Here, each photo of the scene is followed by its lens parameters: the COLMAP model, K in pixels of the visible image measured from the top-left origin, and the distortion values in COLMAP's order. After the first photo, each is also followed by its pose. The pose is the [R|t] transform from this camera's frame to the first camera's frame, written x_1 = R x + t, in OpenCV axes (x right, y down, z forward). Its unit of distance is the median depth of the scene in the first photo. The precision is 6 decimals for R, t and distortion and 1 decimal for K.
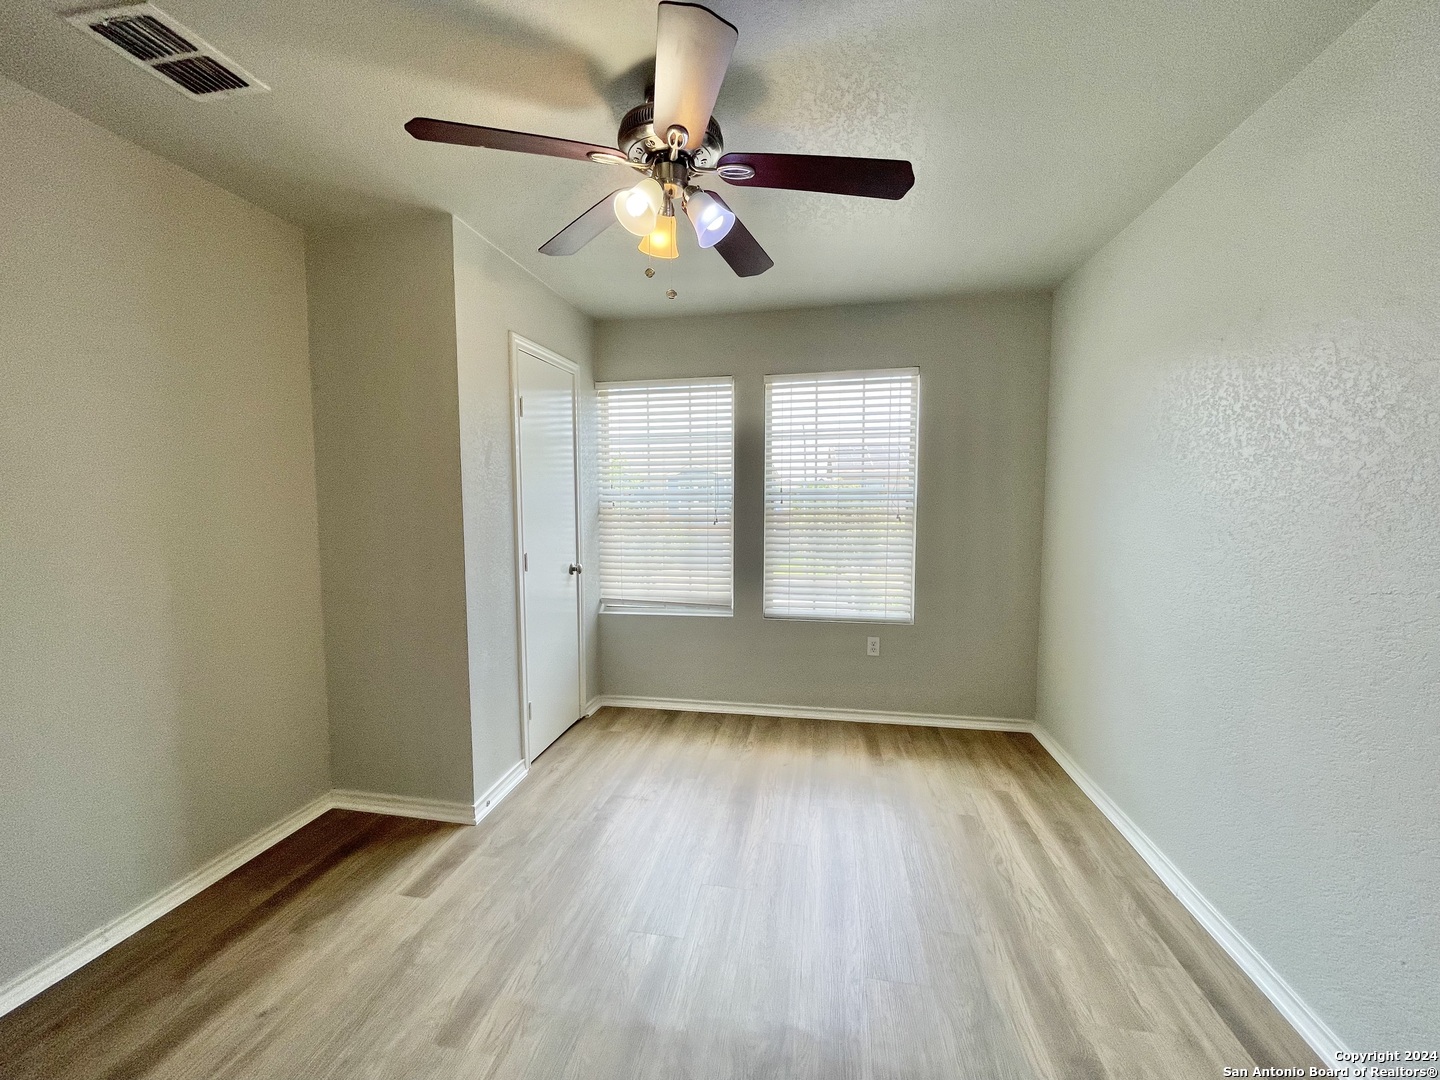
lens RADIAL K [[580.3, 0, 709.8], [0, 580.3, 537.3], [0, 0, 1]] dist [0.004779, -0.001055]
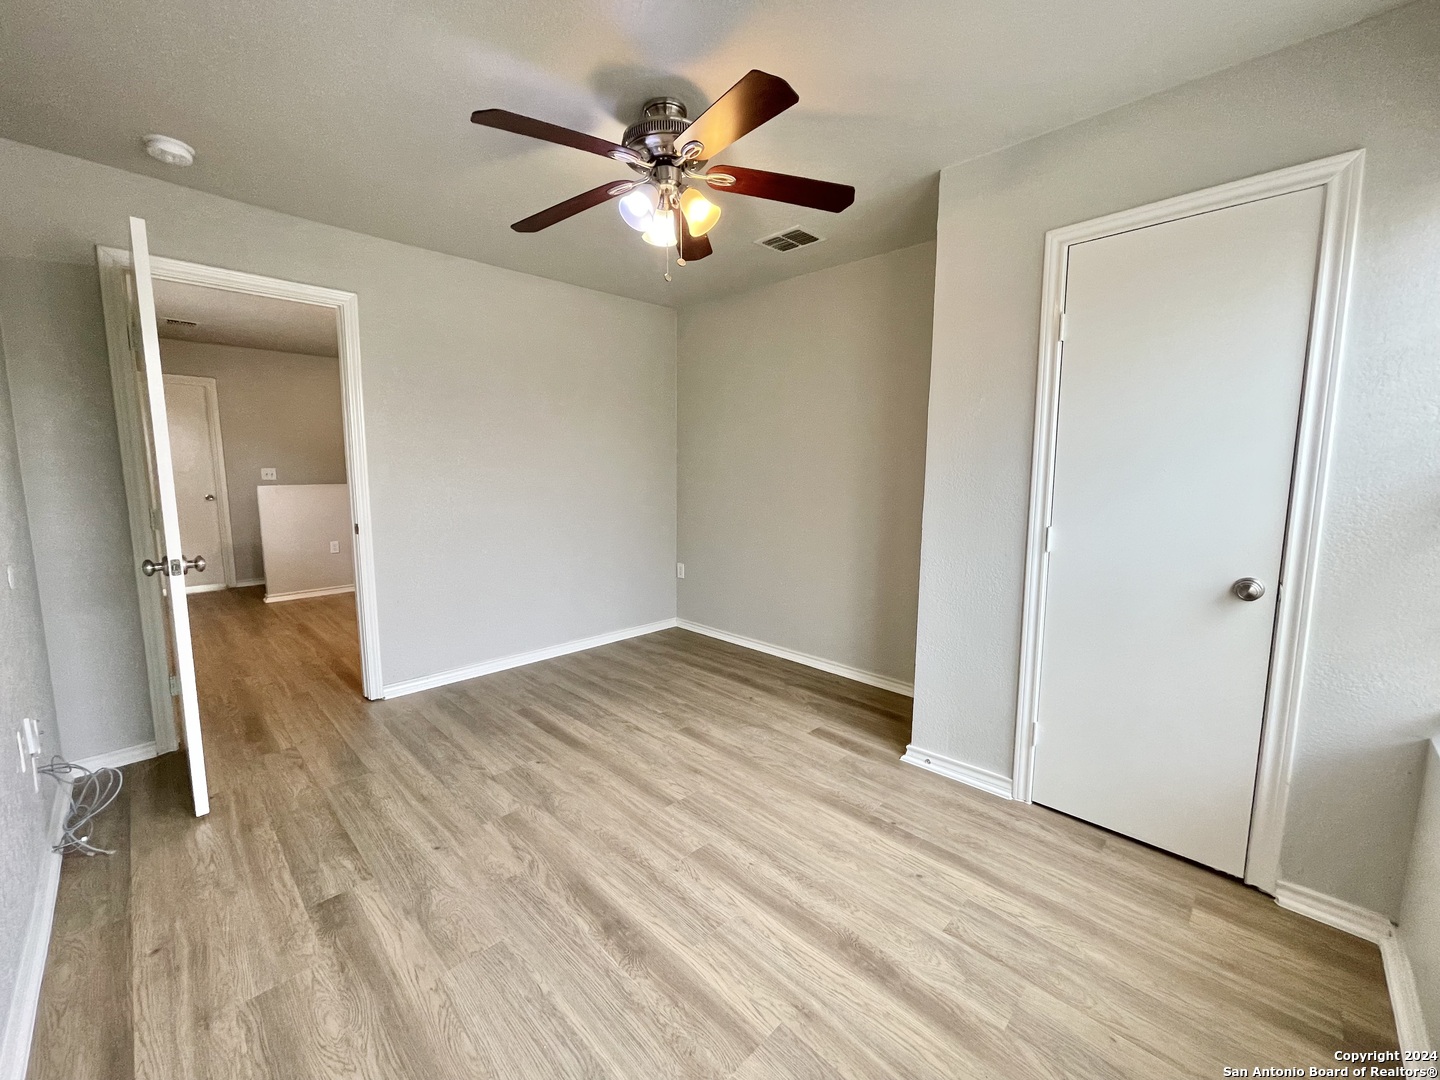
lens RADIAL K [[580.3, 0, 719.0], [0, 580.3, 540.5], [0, 0, 1]] dist [0.004779, -0.001055]
pose [[-0.552975, 0.106179, -0.826405, 0.777557], [-0.061908, 0.983869, 0.167835, -0.079663], [0.830895, 0.143970, -0.537481, 1.529932]]
